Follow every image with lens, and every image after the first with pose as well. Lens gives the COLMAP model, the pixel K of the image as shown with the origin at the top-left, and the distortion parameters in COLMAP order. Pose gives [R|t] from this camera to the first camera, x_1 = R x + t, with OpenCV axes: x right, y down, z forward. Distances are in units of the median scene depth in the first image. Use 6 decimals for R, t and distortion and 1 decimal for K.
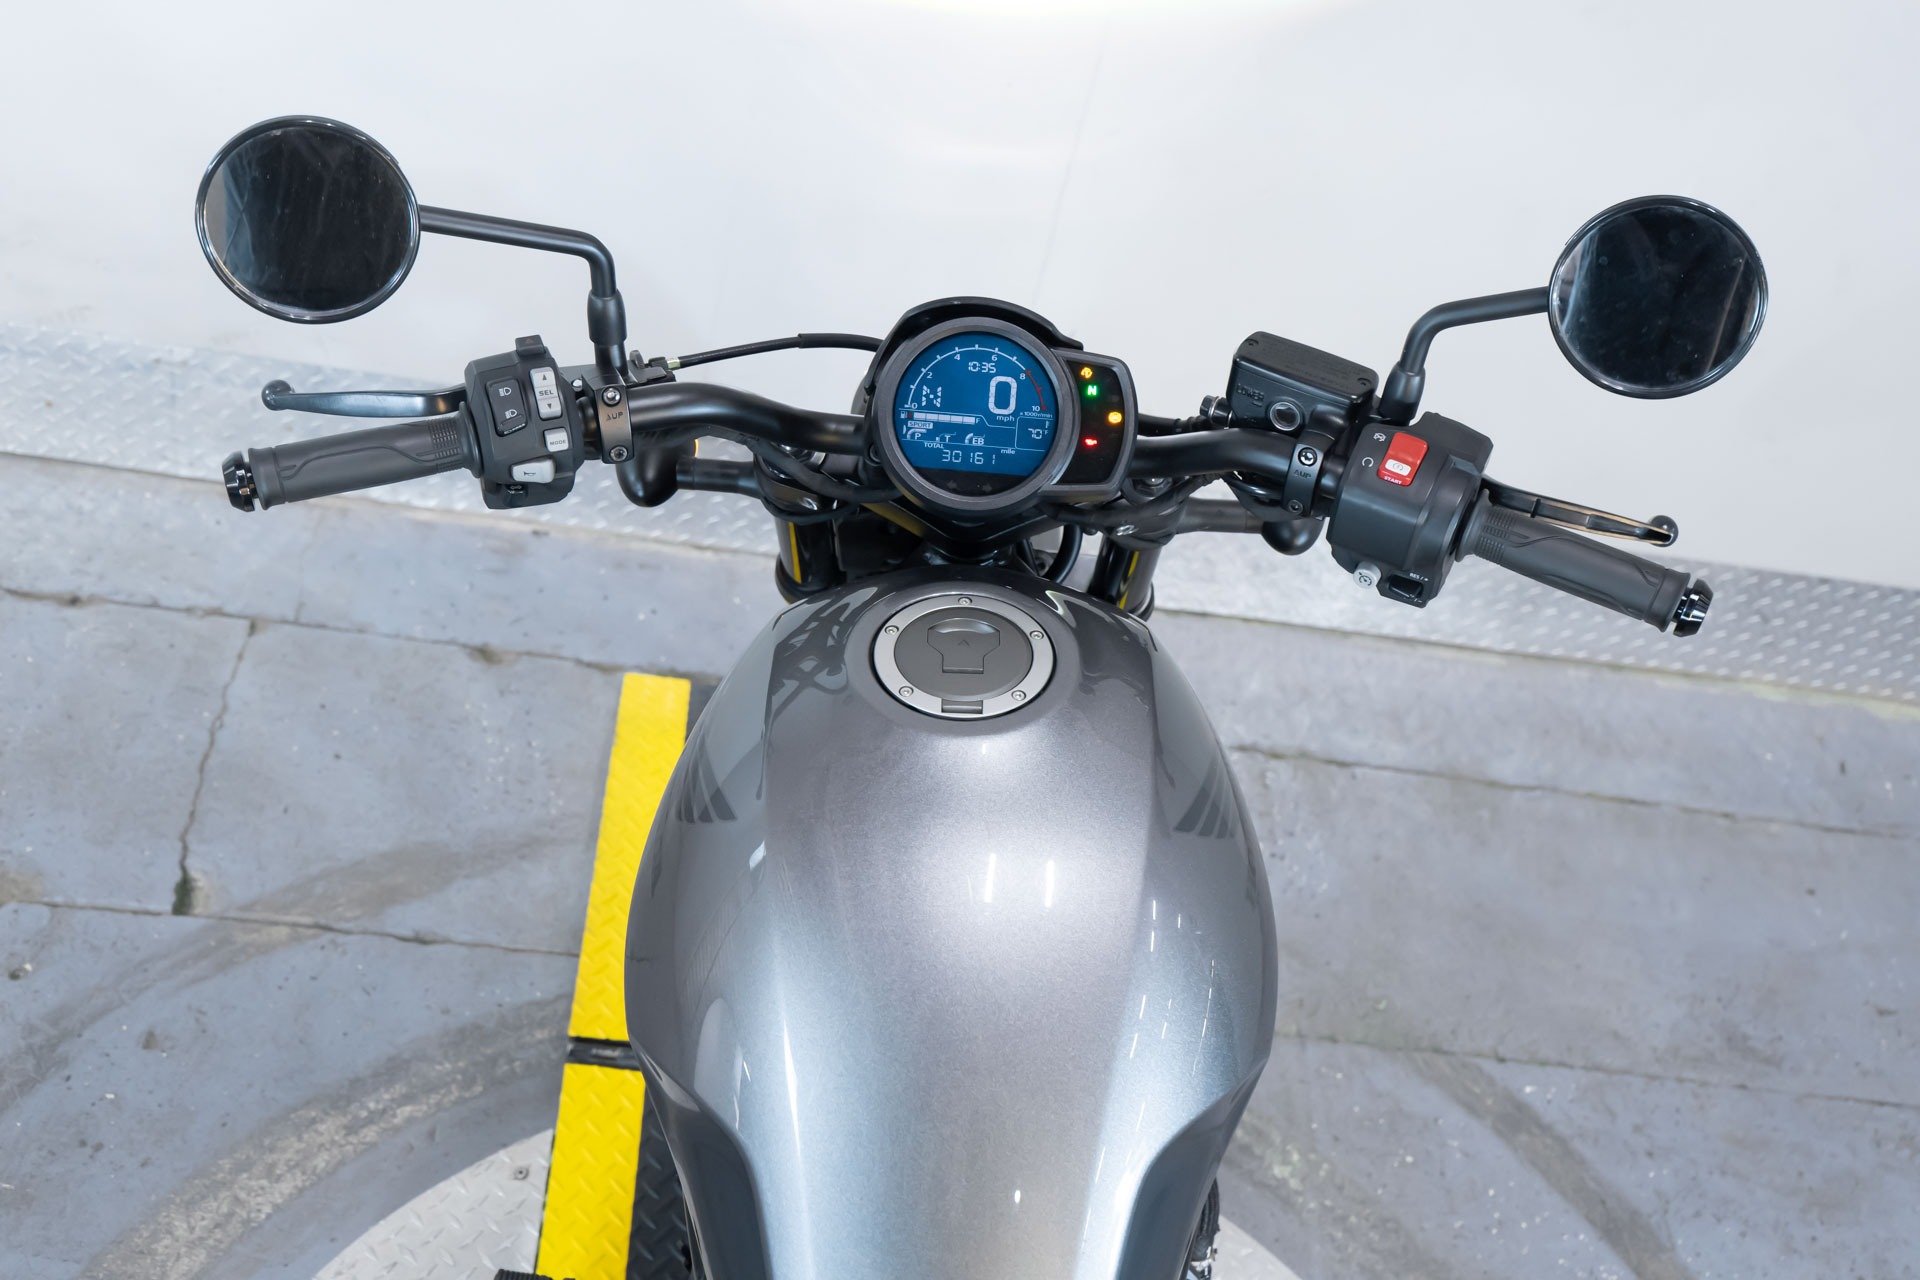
lens RADIAL K [[2076.3, 0, 960.0], [0, 2076.3, 640.0], [0, 0, 1]] dist [0.010700, 0.015941]
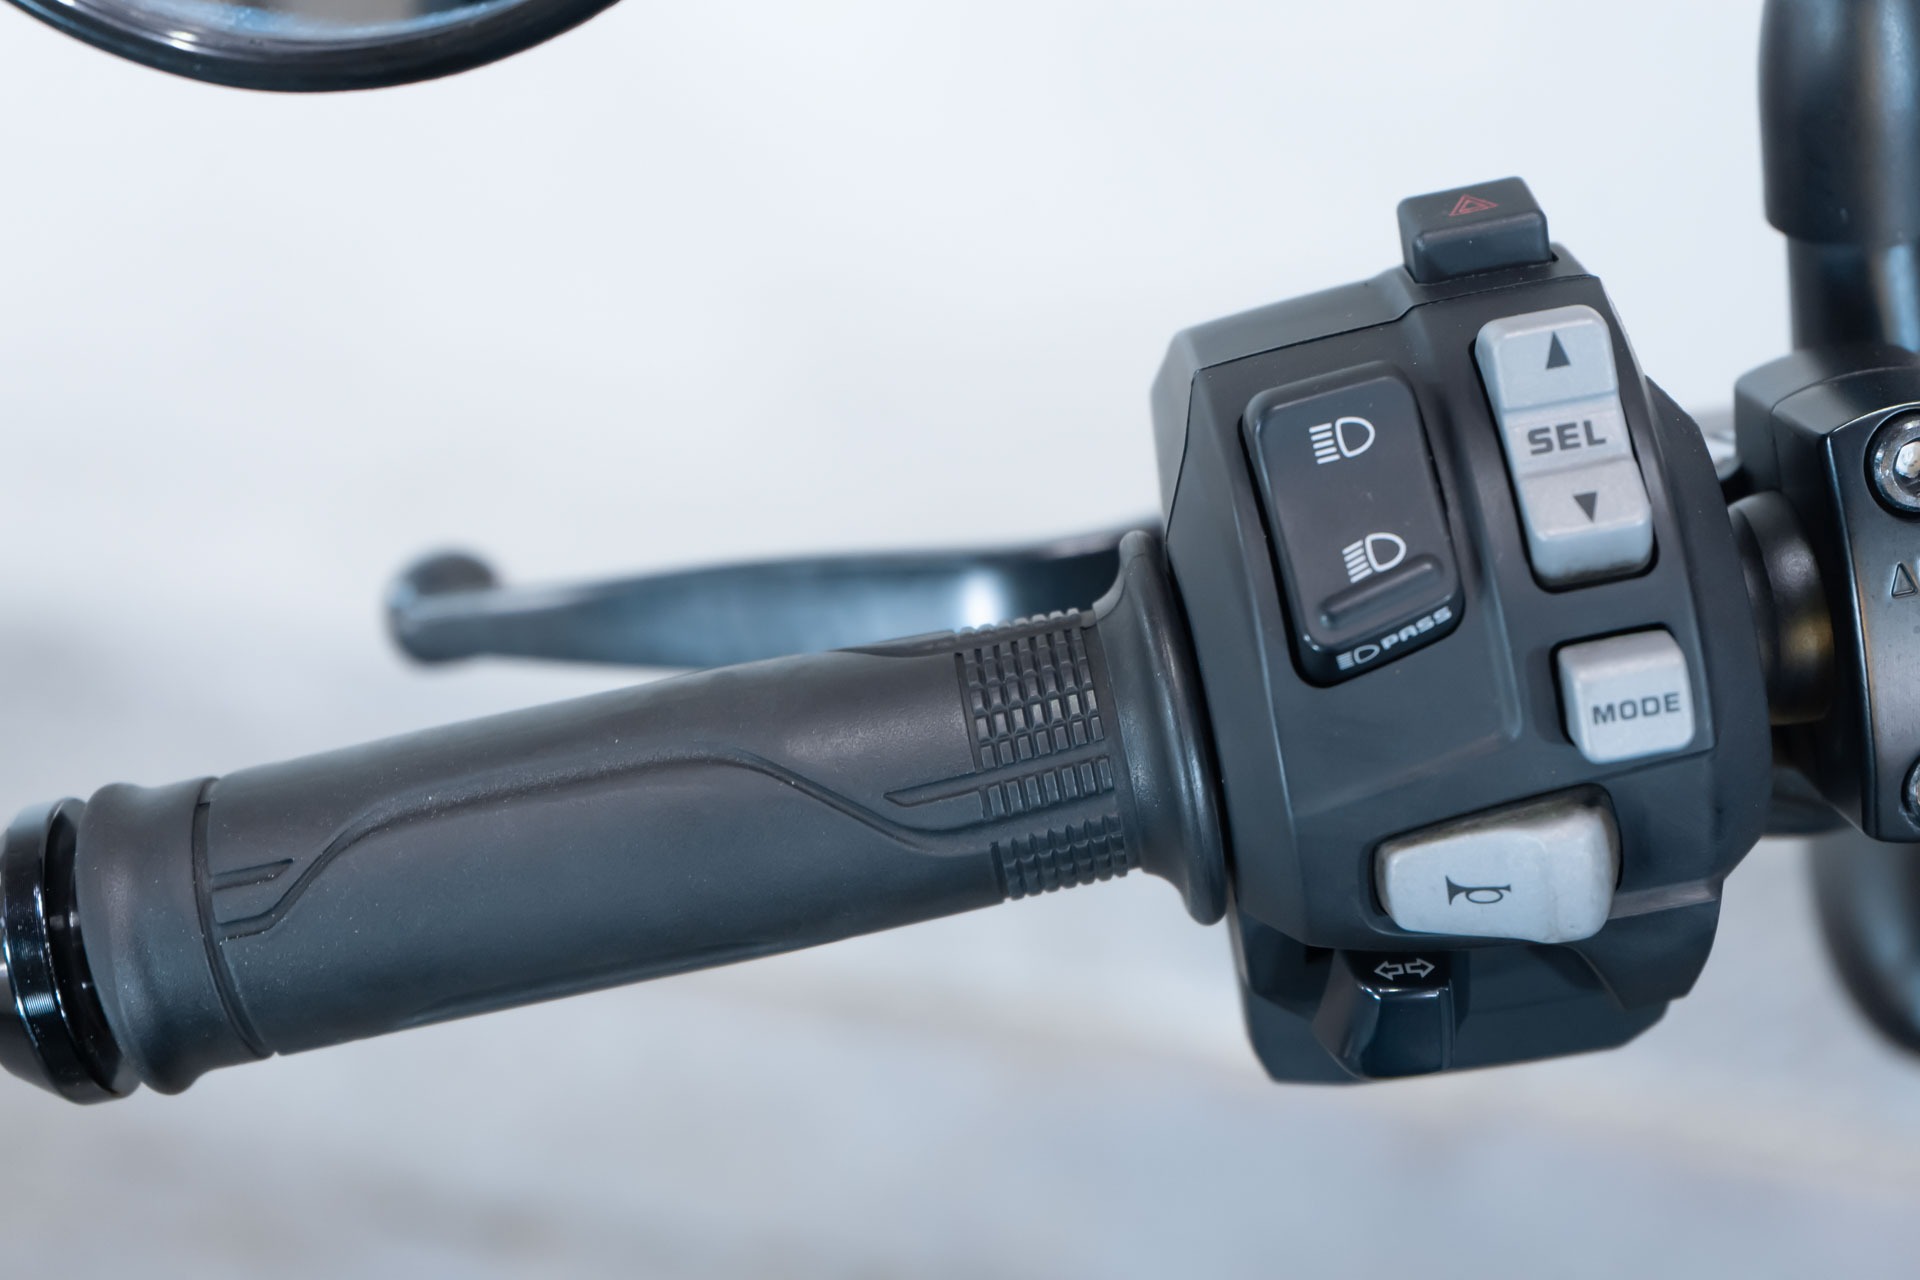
lens RADIAL K [[3778.7, 0, 960.0], [0, 3778.7, 640.0], [0, 0, 1]] dist [0.292889, 0.075127]
pose [[0.945080, -0.039025, -0.324500, -0.140381], [-0.017879, 0.985187, -0.170550, -0.043648], [0.326349, 0.166985, 0.930383, 0.668449]]
